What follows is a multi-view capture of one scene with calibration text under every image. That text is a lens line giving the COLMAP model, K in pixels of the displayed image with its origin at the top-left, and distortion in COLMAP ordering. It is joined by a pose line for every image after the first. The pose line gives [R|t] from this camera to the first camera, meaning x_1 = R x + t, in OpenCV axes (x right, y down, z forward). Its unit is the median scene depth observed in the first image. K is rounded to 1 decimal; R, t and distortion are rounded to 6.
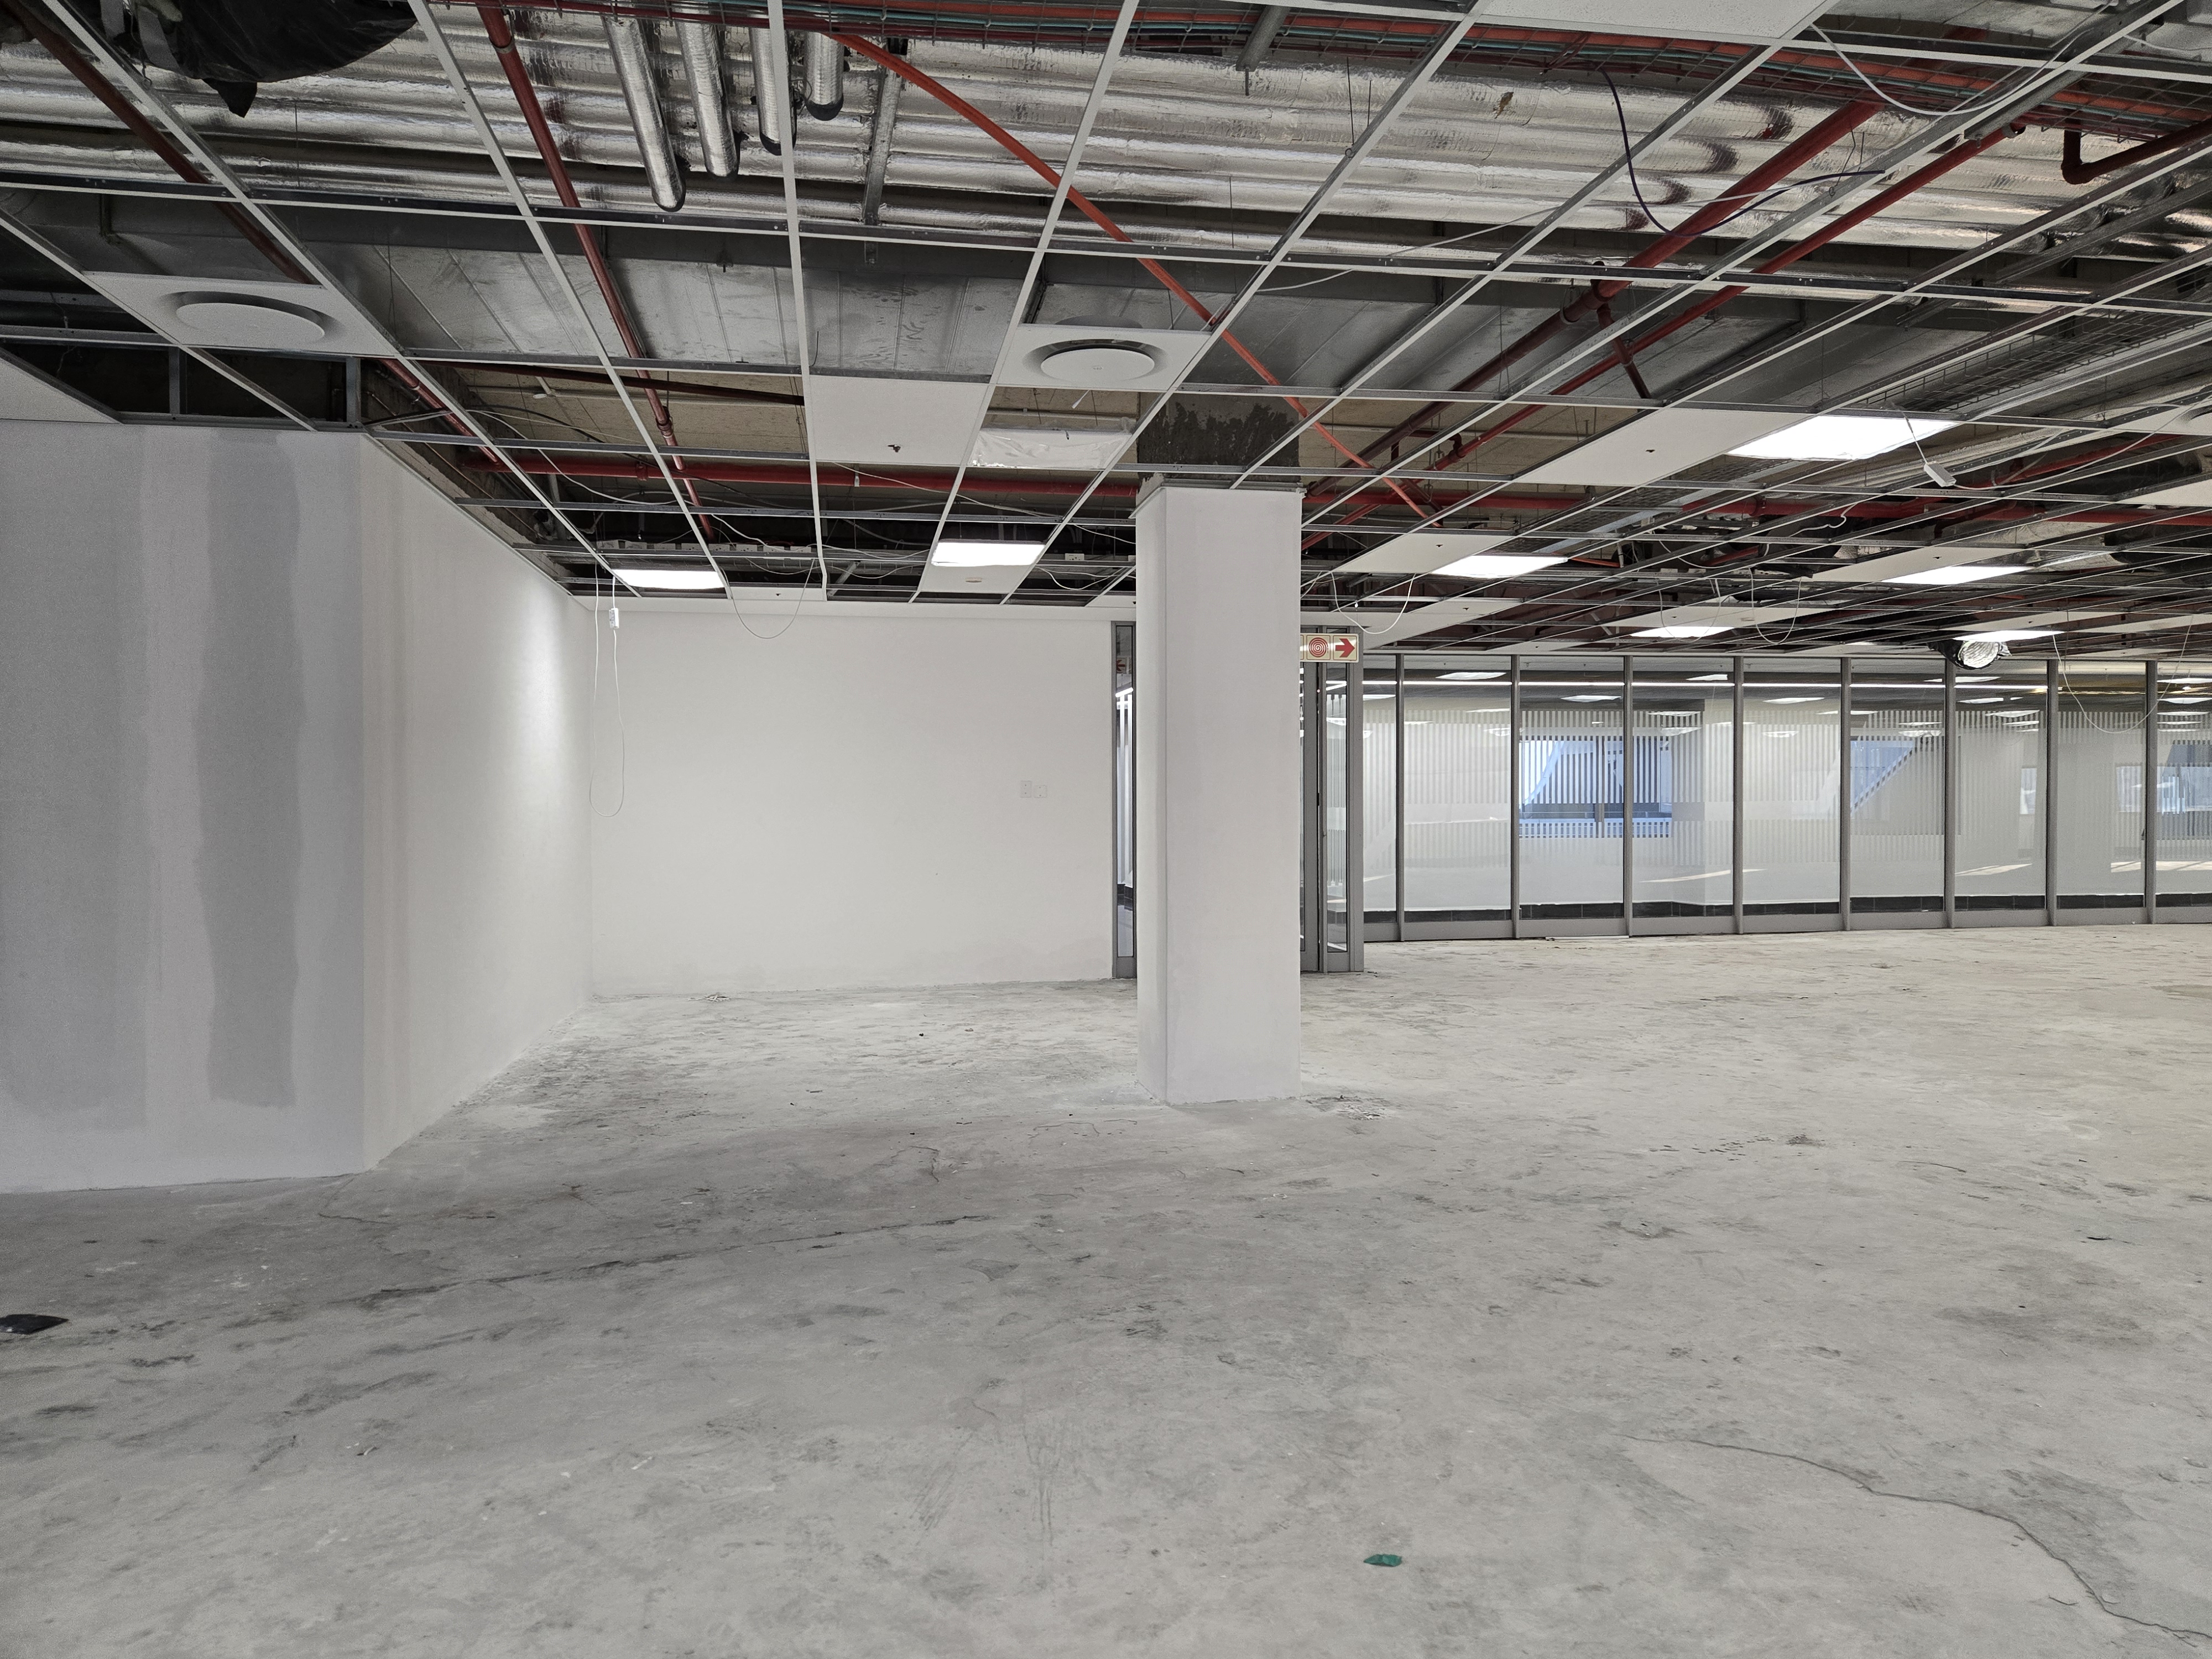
lens RADIAL K [[1471.9, 0, 1112.0], [0, 1471.9, 841.8], [0, 0, 1]] dist [0.069202, -0.056493]
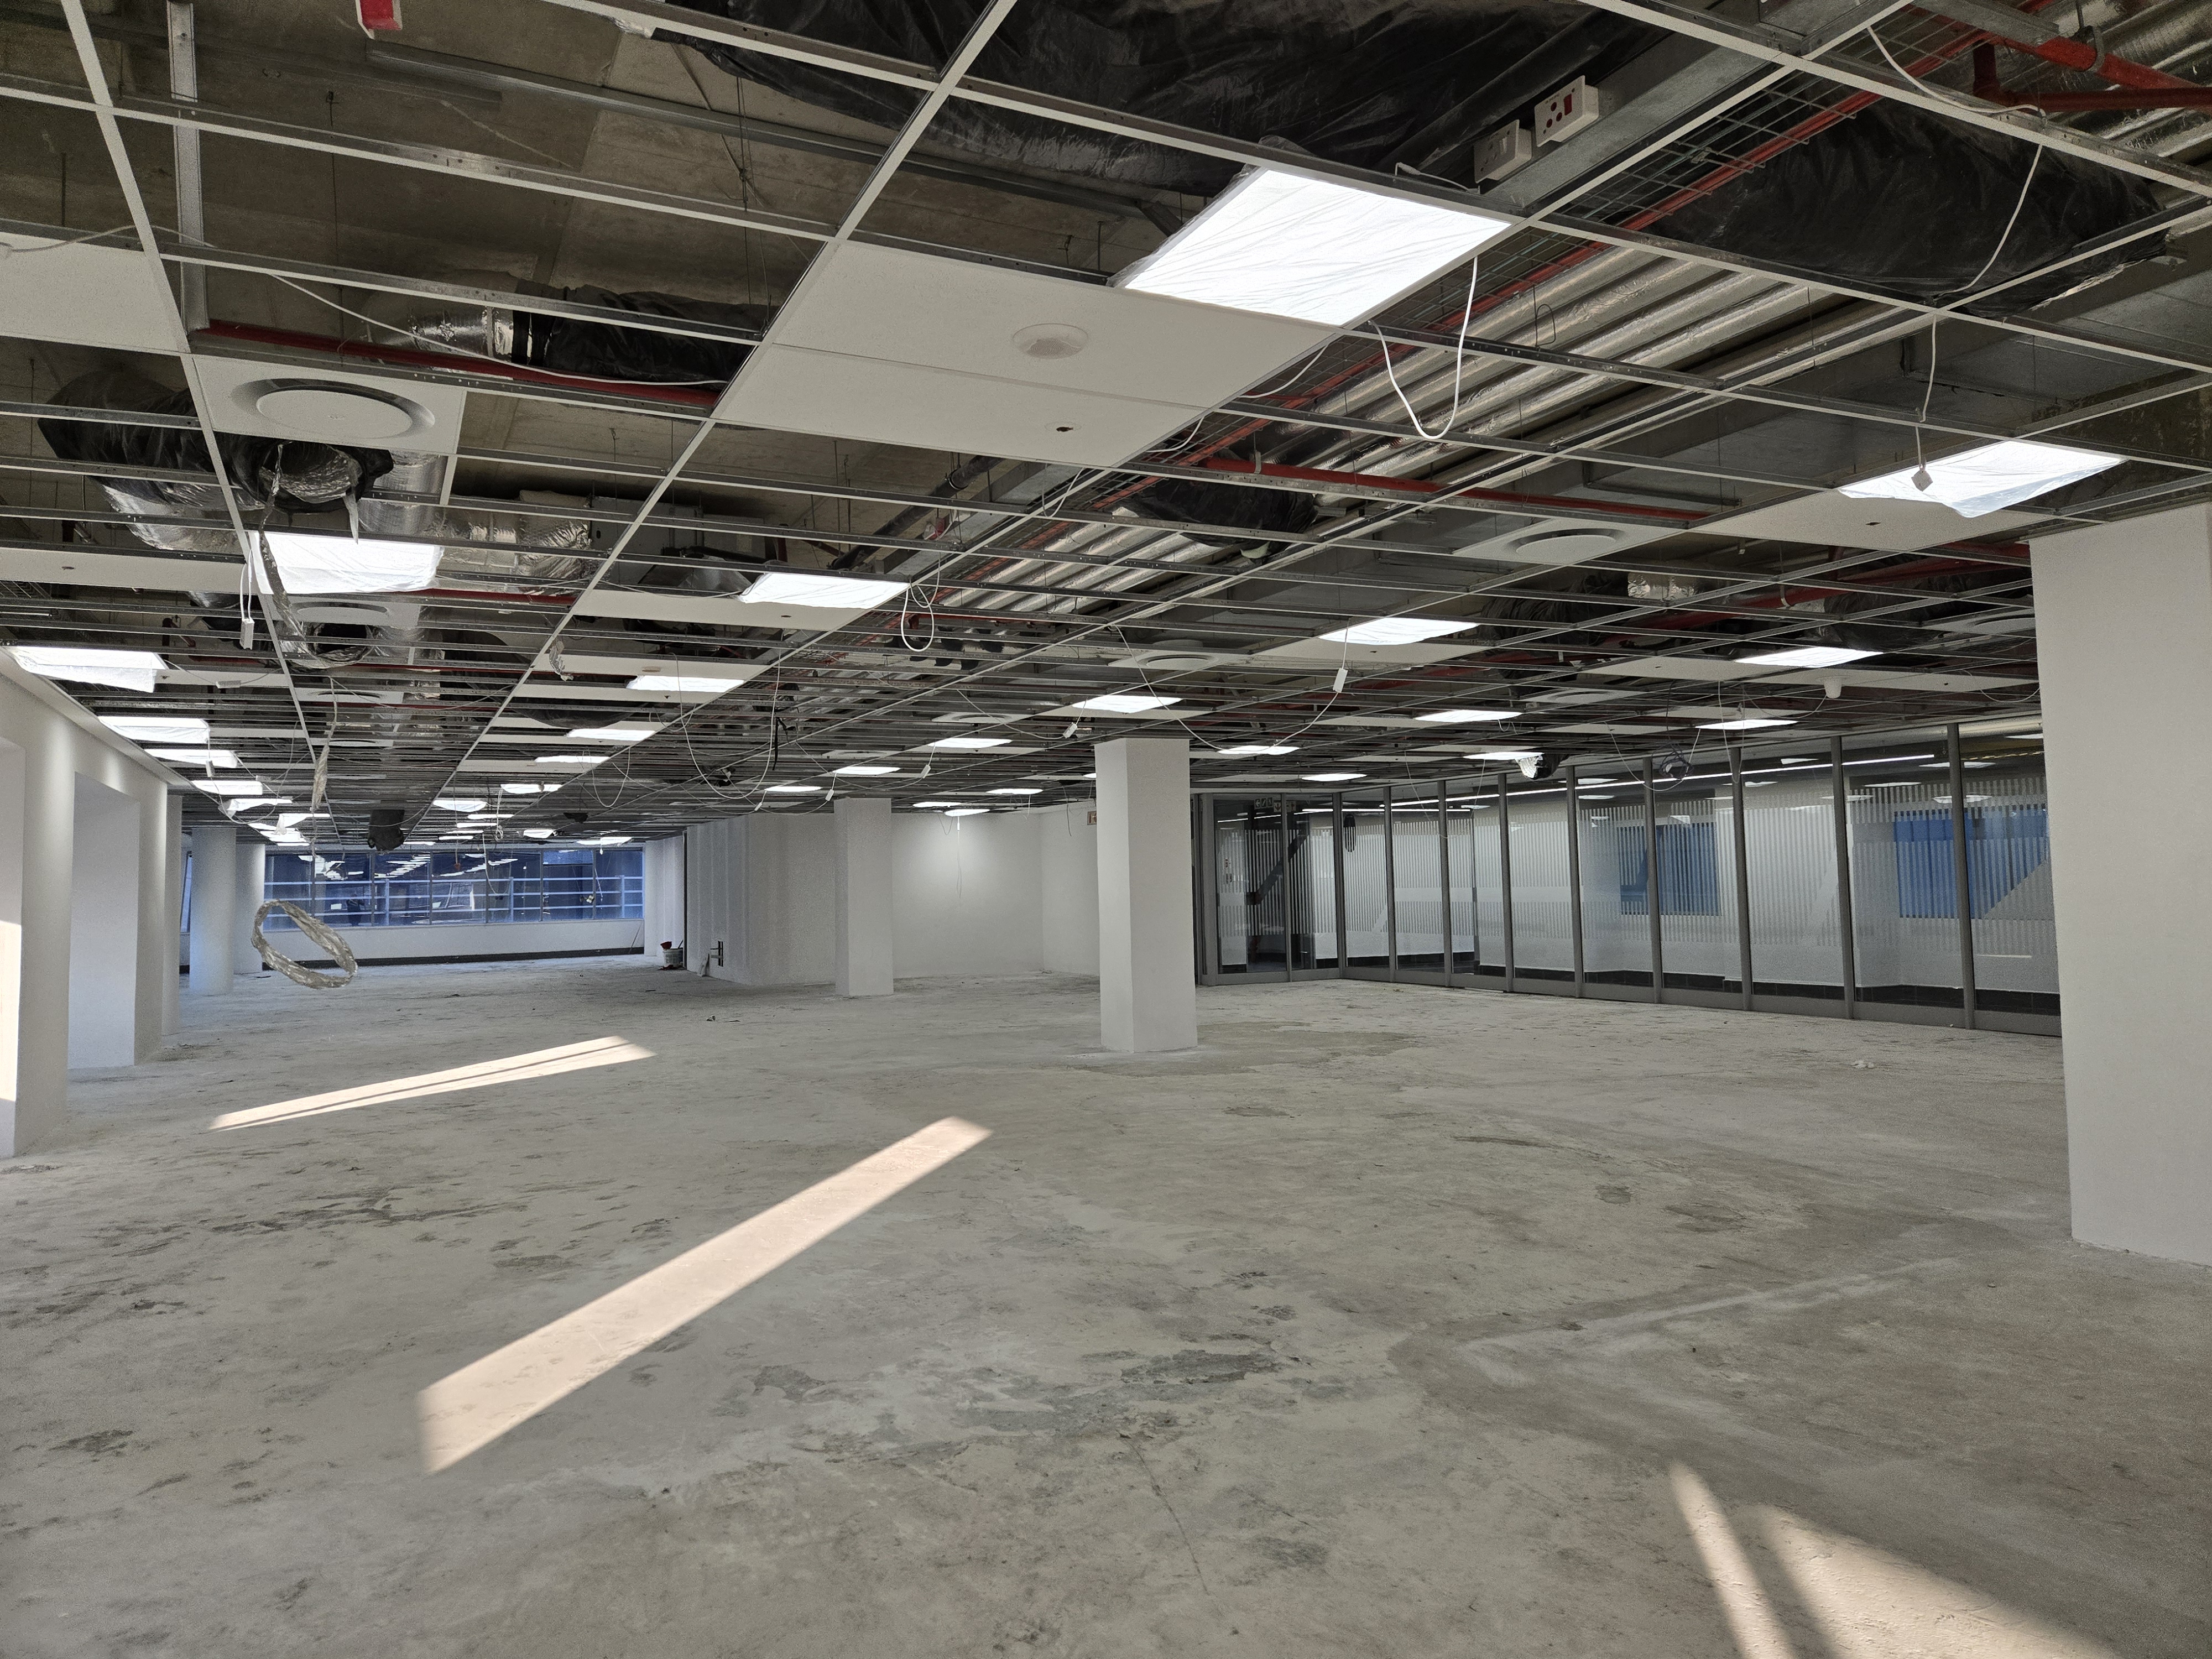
lens RADIAL K [[1471.9, 0, 1109.3], [0, 1471.9, 836.0], [0, 0, 1]] dist [0.069202, -0.056493]
pose [[0.270826, -0.030810, -0.962135, 1.455092], [-0.006600, 0.999405, -0.033861, -0.024498], [0.962606, 0.015521, 0.270461, 0.320667]]
